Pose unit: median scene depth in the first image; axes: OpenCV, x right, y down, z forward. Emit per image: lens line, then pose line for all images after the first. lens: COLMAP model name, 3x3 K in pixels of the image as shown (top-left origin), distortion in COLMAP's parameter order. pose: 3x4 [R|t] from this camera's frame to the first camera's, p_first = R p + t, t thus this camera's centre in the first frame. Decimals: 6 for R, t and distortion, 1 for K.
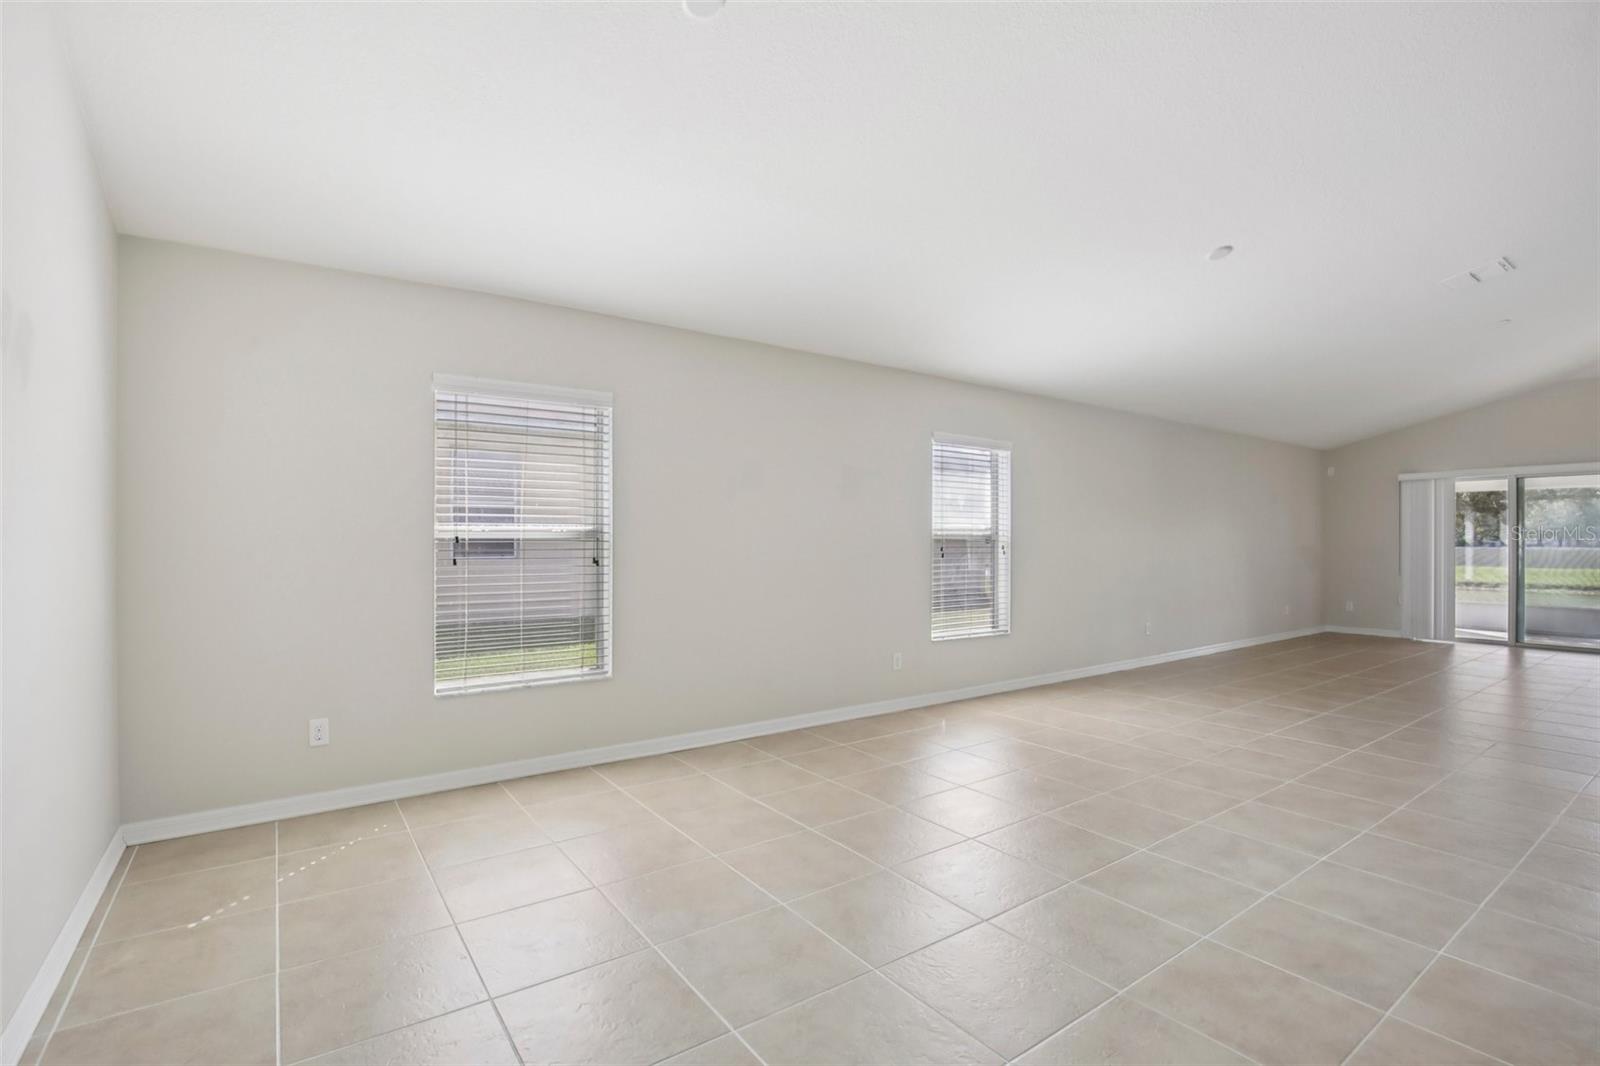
lens RADIAL K [[733.1, 0, 795.2], [0, 733.1, 537.9], [0, 0, 1]] dist [-0.029757, 0.003424]
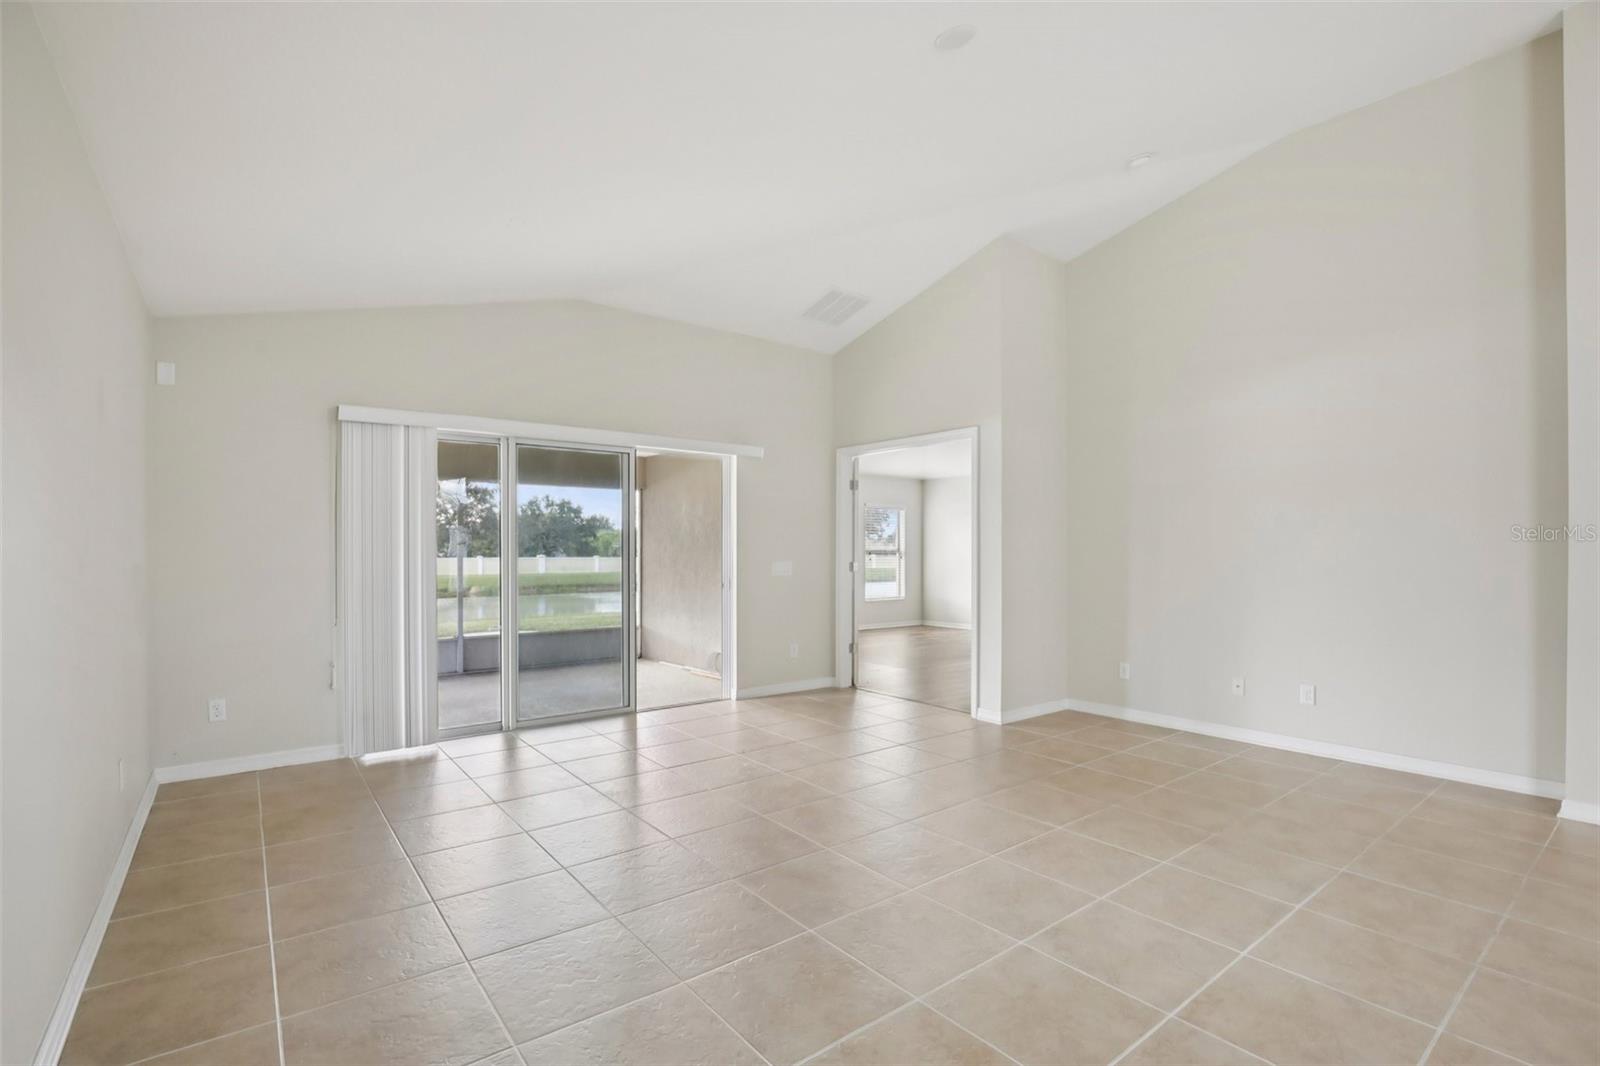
lens RADIAL K [[733.1, 0, 807.5], [0, 733.1, 536.0], [0, 0, 1]] dist [-0.029757, 0.003424]
pose [[-0.017593, 0.017645, 0.999690, 0.385508], [-0.000179, 0.999844, -0.017651, 0.004047], [-0.999845, -0.000489, -0.017587, 0.731846]]
